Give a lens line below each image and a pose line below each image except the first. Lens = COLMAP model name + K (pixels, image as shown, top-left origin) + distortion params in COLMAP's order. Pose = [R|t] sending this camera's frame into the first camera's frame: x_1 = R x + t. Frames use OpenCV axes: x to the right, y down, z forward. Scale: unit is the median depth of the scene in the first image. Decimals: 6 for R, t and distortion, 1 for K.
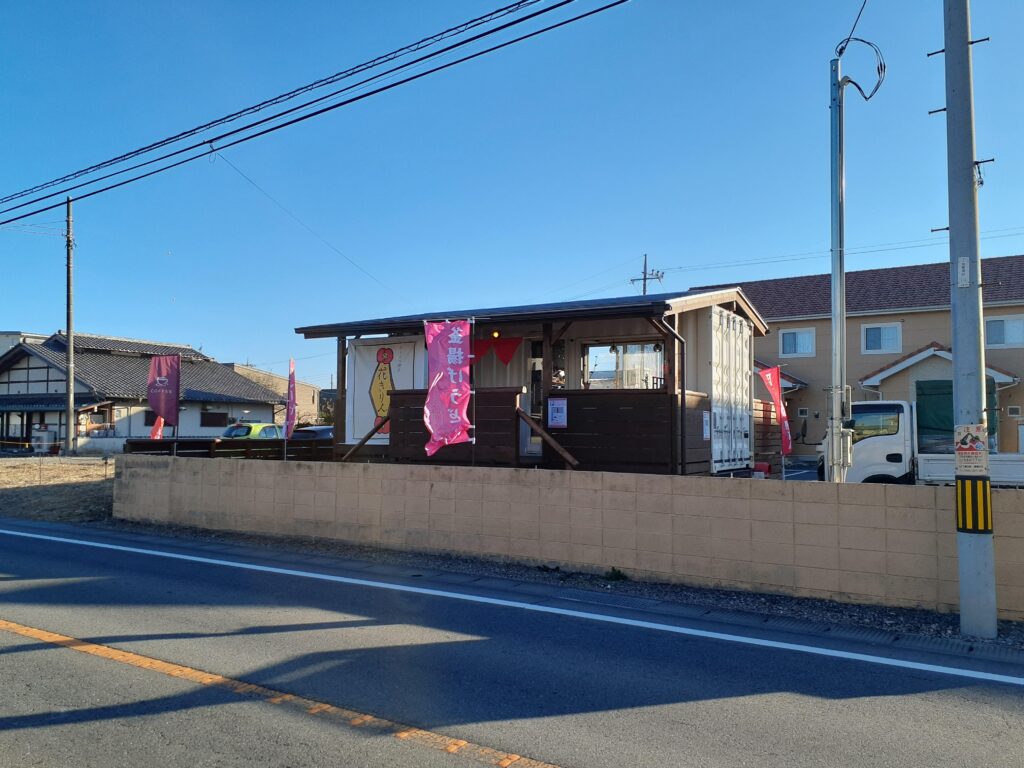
lens RADIAL K [[818.0, 0, 513.4], [0, 818.0, 384.5], [0, 0, 1]] dist [0.066211, -0.037298]
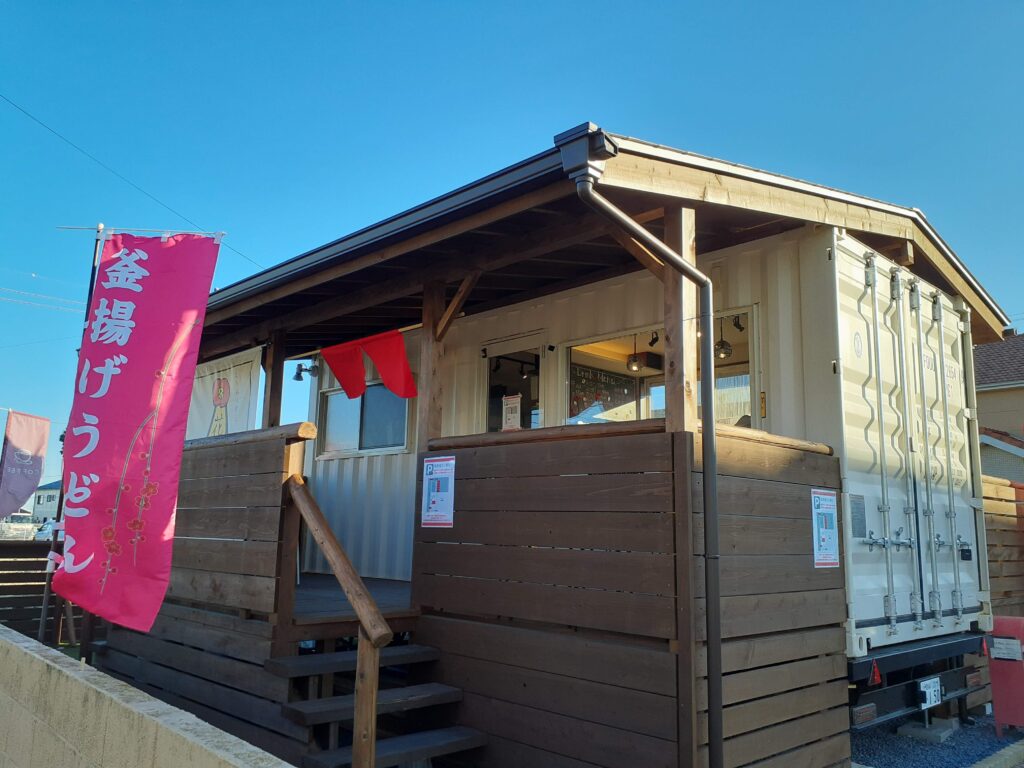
lens RADIAL K [[818.0, 0, 511.5], [0, 818.0, 383.7], [0, 0, 1]] dist [0.066211, -0.037298]
pose [[0.964303, -0.033466, -0.262677, 0.179286], [0.001326, 0.992580, -0.121589, 0.027367], [0.264797, 0.116901, 0.957192, 0.531750]]
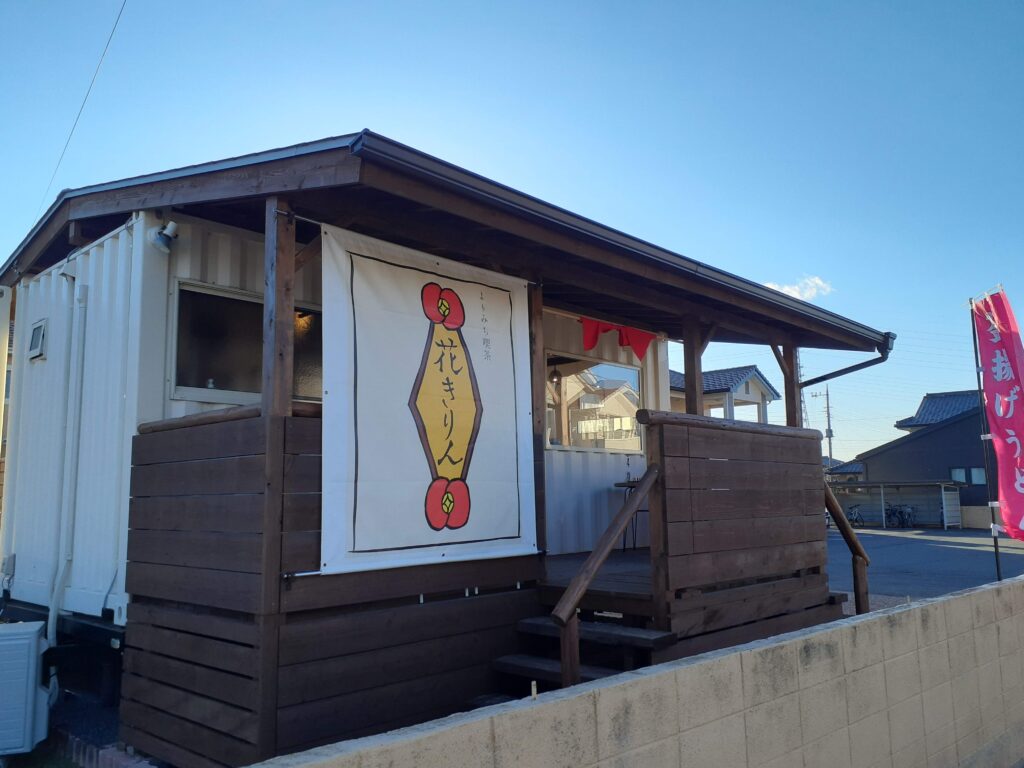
lens RADIAL K [[818.0, 0, 512.0], [0, 818.0, 382.9], [0, 0, 1]] dist [0.066211, -0.037298]
pose [[0.213852, 0.125667, 0.968749, -0.495020], [-0.039277, 0.991995, -0.120012, 0.039431], [-0.976076, -0.012385, 0.217076, 0.900826]]
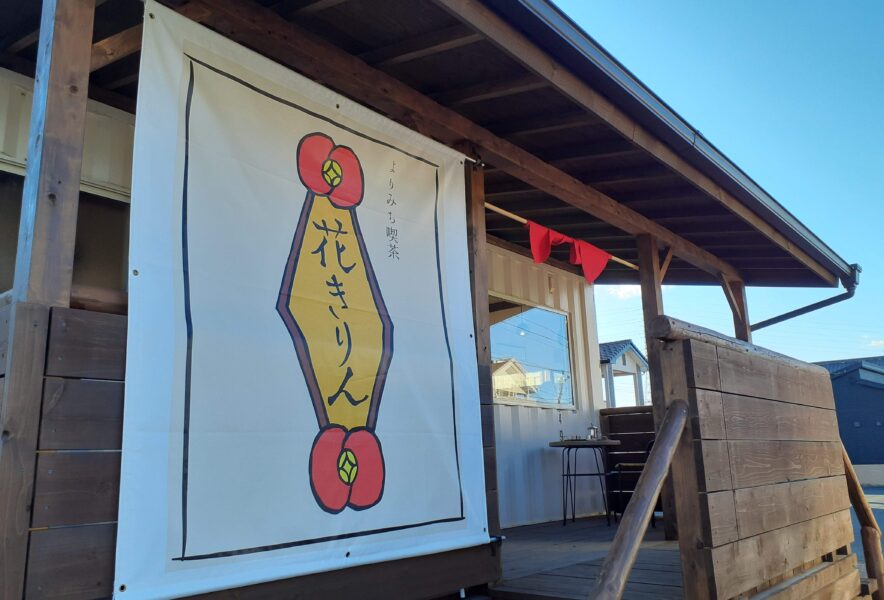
lens RADIAL K [[721.9, 0, 445.5], [0, 721.9, 307.6], [0, 0, 1]] dist [-0.002098, 0.007793]
pose [[0.163474, 0.197277, 0.966622, -0.352491], [-0.025246, 0.980318, -0.195802, 0.044455], [-0.986225, 0.007606, 0.165237, 0.944928]]
